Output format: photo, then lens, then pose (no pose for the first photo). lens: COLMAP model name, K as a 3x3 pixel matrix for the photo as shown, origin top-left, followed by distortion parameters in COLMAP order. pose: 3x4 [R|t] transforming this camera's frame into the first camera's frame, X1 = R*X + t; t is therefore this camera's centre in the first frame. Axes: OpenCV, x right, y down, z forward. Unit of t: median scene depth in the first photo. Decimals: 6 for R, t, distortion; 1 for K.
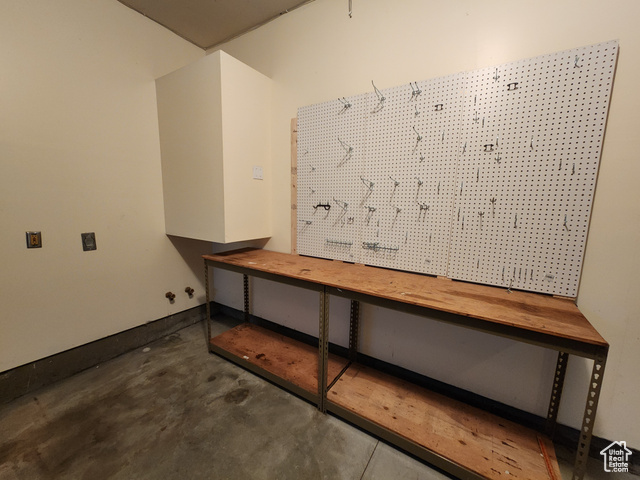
lens RADIAL K [[261.1, 0, 319.1], [0, 261.1, 241.0], [0, 0, 1]] dist [0.003960, -0.000327]
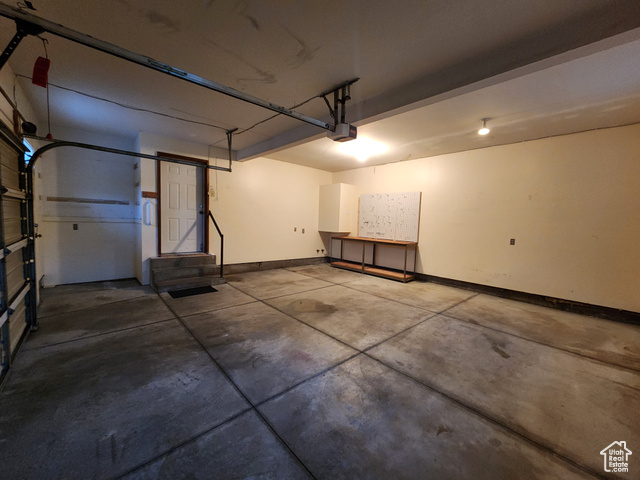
lens RADIAL K [[261.1, 0, 321.2], [0, 261.1, 238.9], [0, 0, 1]] dist [0.003960, -0.000327]
pose [[0.960575, 0.031819, -0.276195, 0.383463], [-0.053822, 0.995919, -0.072452, 0.350517], [0.272763, 0.084461, 0.958367, -2.357325]]
